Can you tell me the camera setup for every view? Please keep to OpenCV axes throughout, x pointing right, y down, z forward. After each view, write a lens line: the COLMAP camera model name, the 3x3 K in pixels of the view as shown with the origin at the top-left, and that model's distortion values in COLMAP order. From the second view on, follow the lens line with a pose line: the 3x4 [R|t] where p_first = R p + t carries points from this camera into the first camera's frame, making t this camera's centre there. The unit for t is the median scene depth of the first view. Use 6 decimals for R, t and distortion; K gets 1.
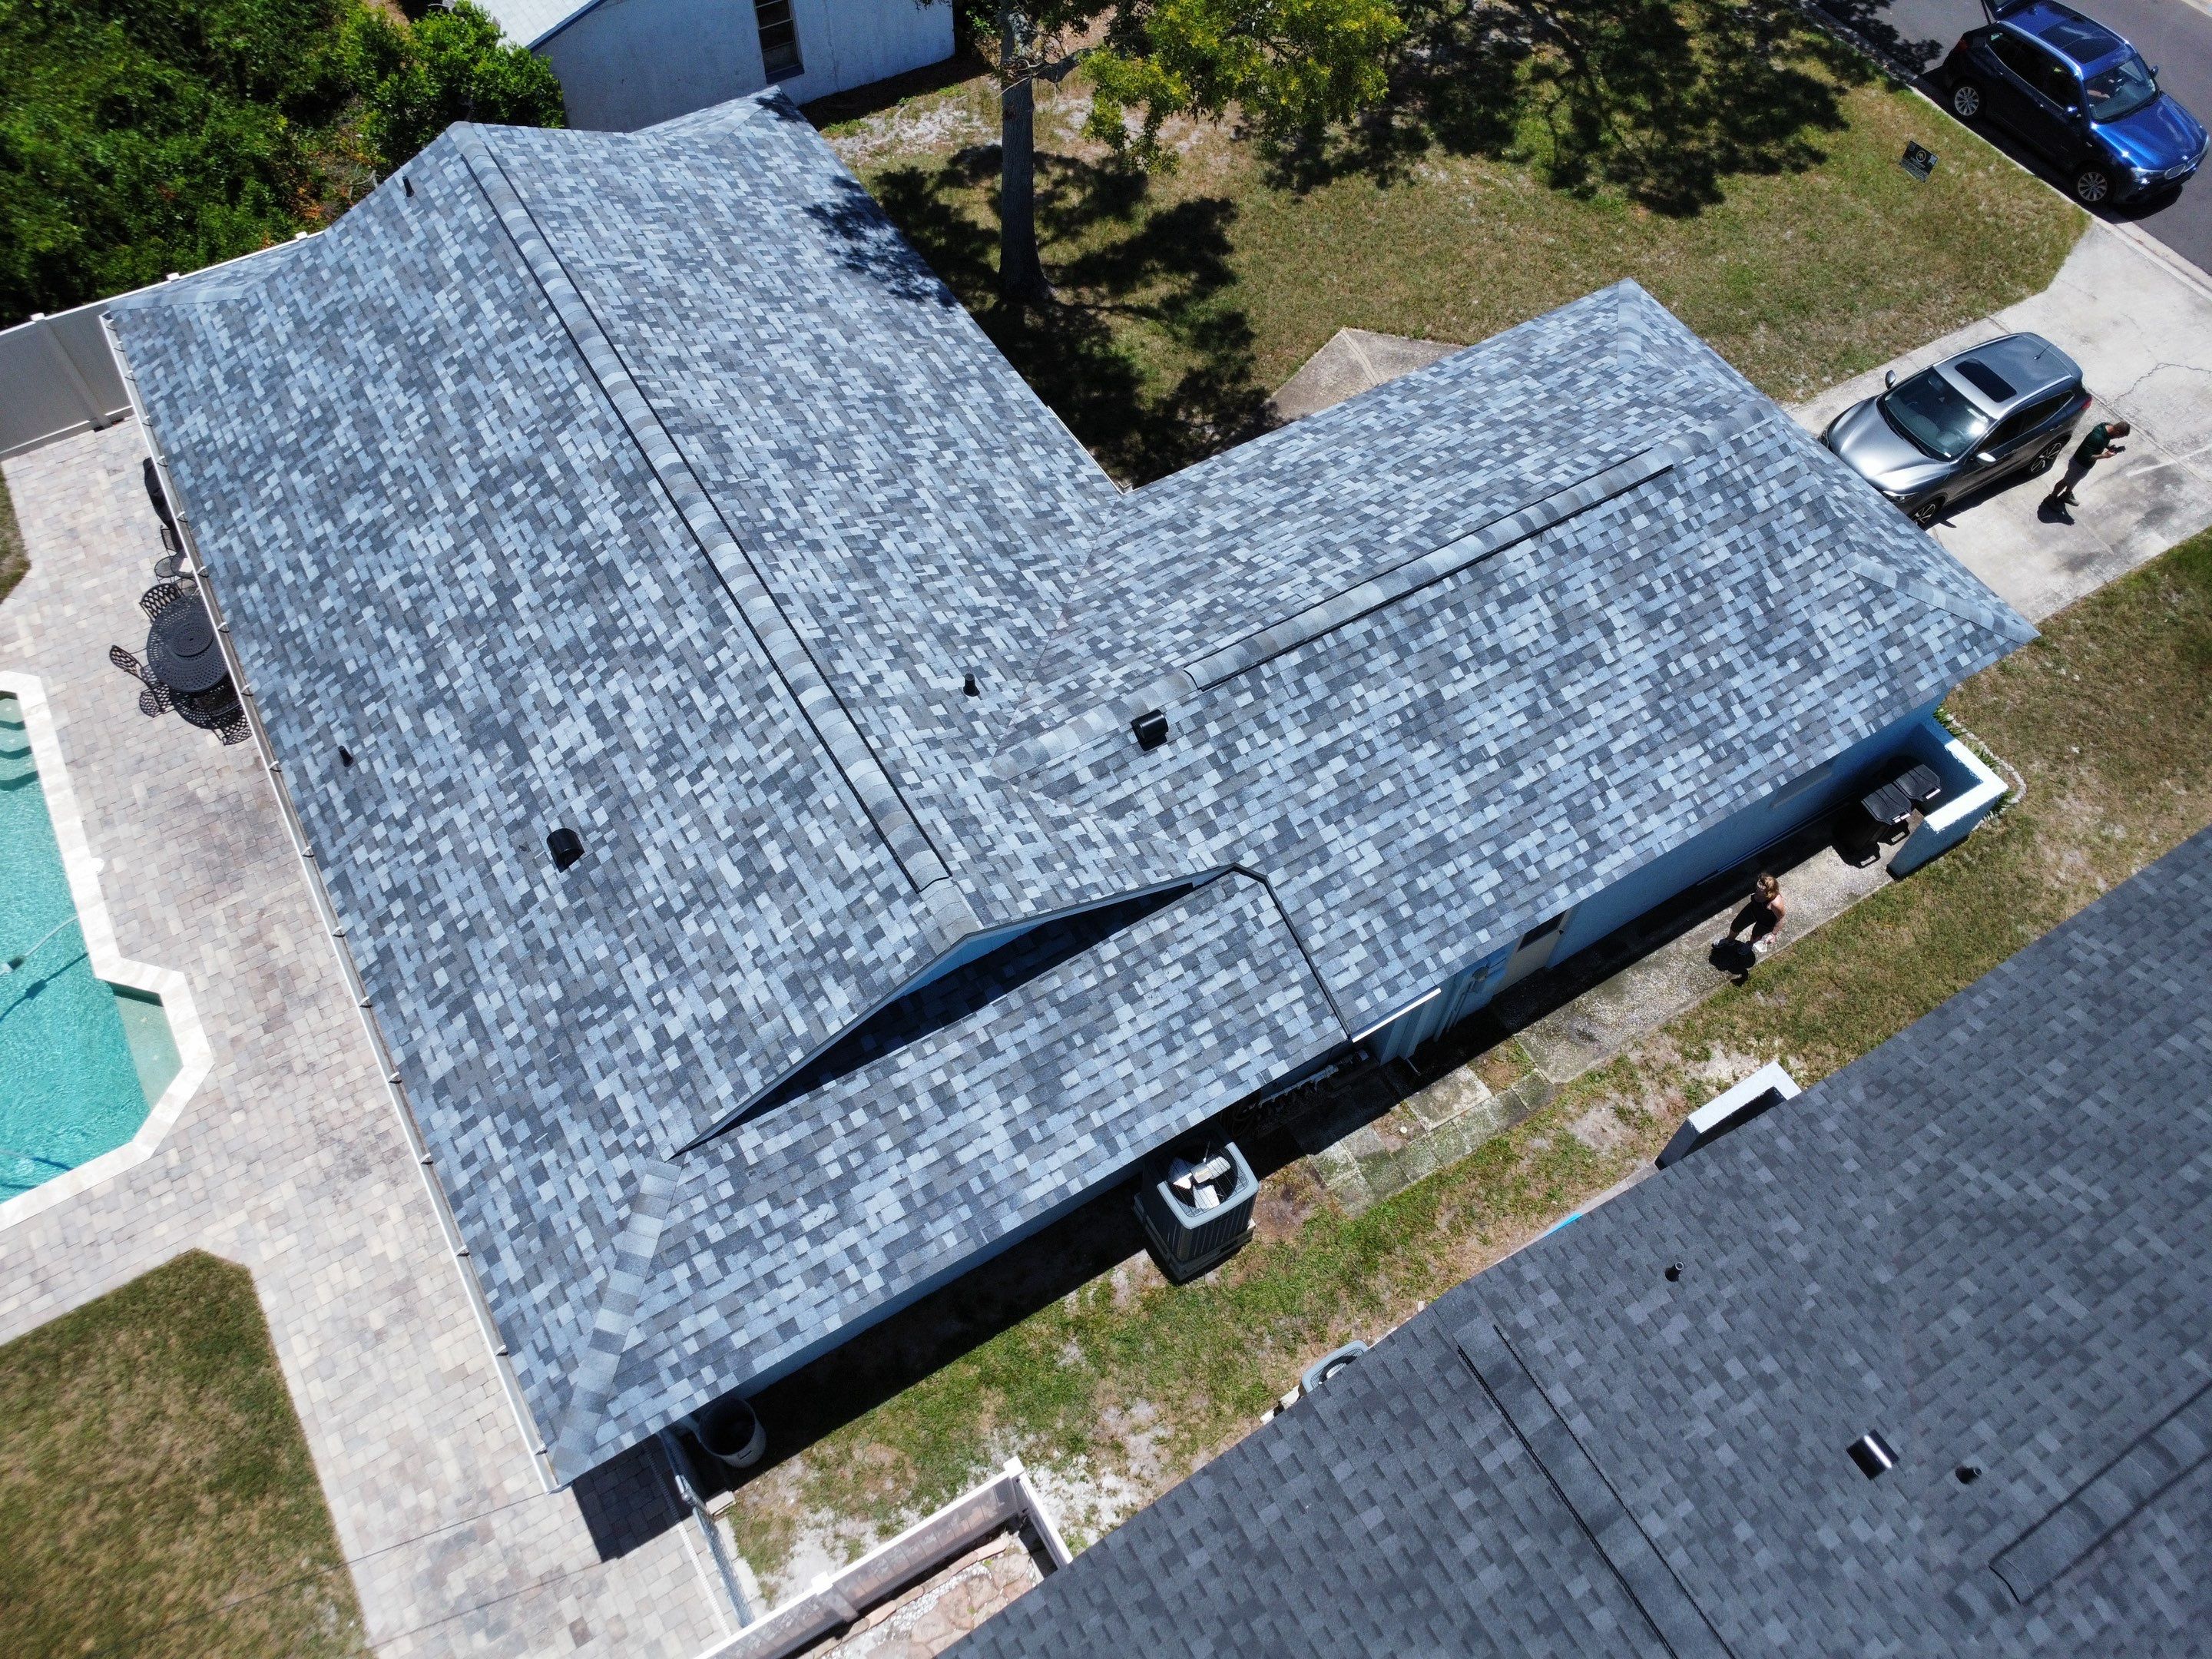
lens RADIAL K [[1607.8, 0, 1108.3], [0, 1607.8, 820.4], [0, 0, 1]] dist [-0.025724, -0.004335]
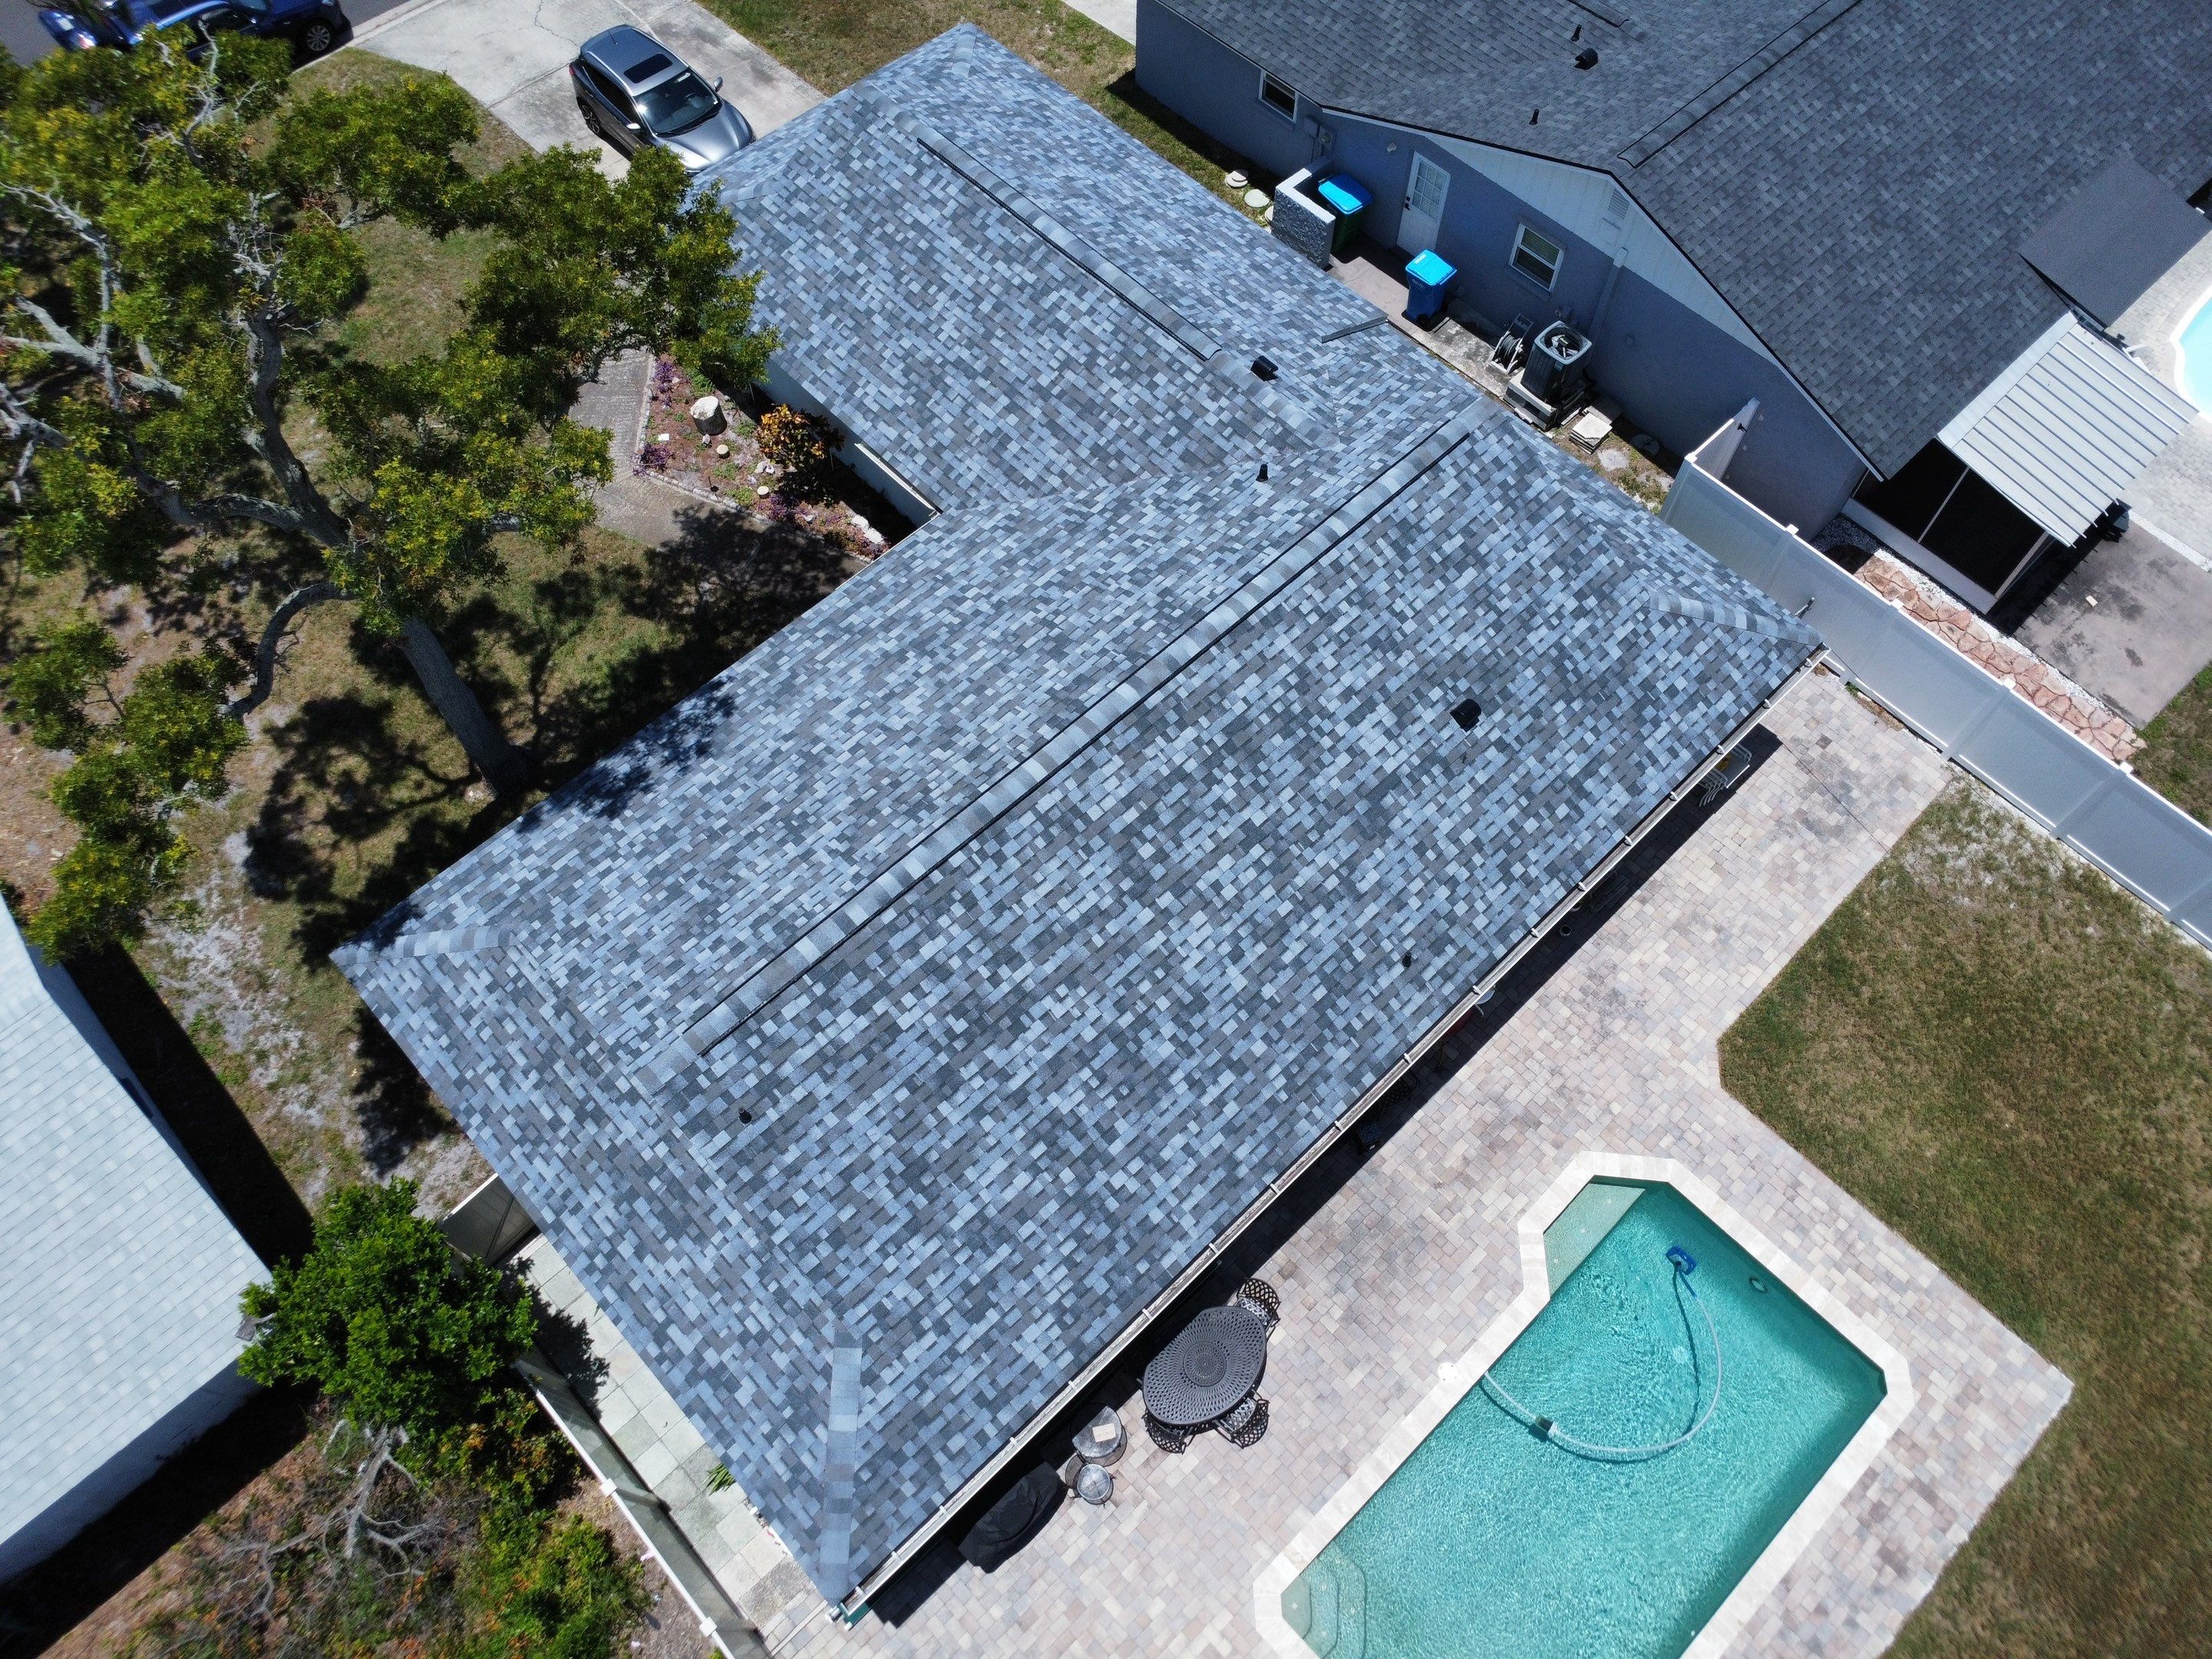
lens RADIAL K [[1607.8, 0, 1114.1], [0, 1607.8, 819.8], [0, 0, 1]] dist [-0.025724, -0.004335]
pose [[-0.216205, -0.864479, 0.453796, -0.881141], [0.813627, 0.097391, 0.573172, -0.889023], [-0.539691, 0.493143, 0.682308, 0.293079]]
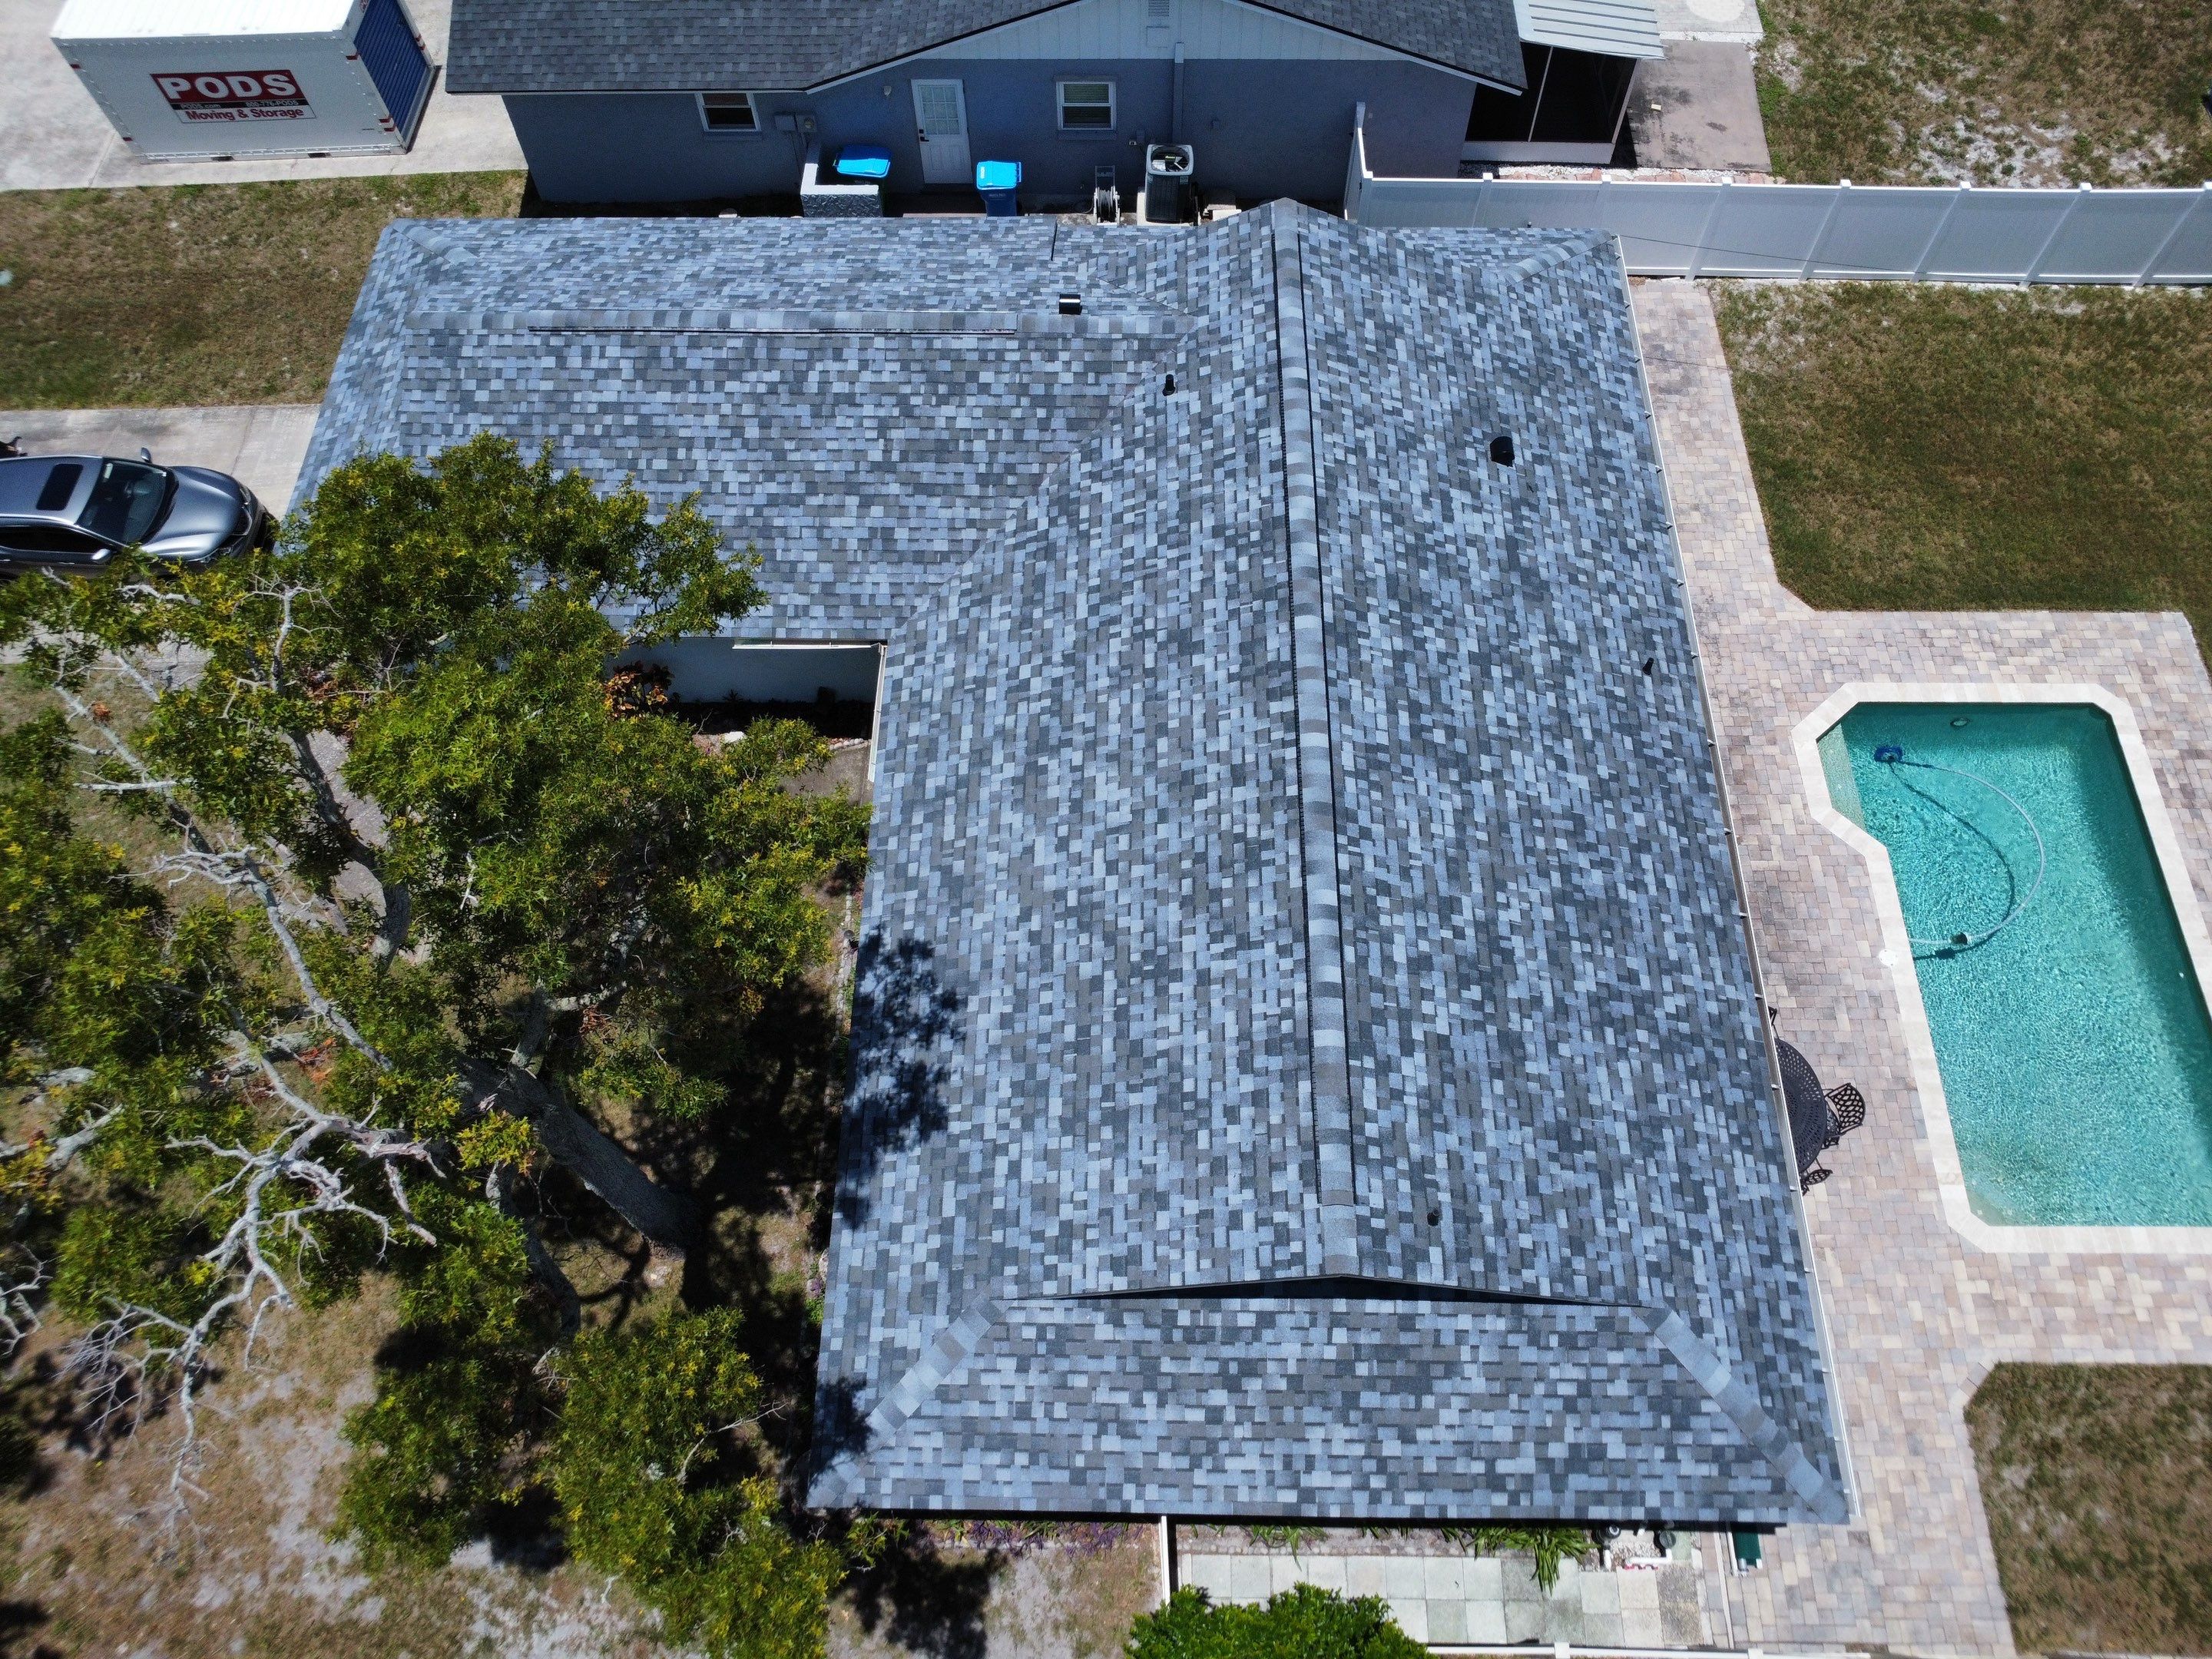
lens RADIAL K [[1607.8, 0, 1114.1], [0, 1607.8, 813.3], [0, 0, 1]] dist [-0.025724, -0.004335]
pose [[-0.848562, -0.466525, 0.249593, -0.497906], [0.441960, -0.365640, 0.819133, -1.201992], [-0.290885, 0.805395, 0.516454, 0.619032]]
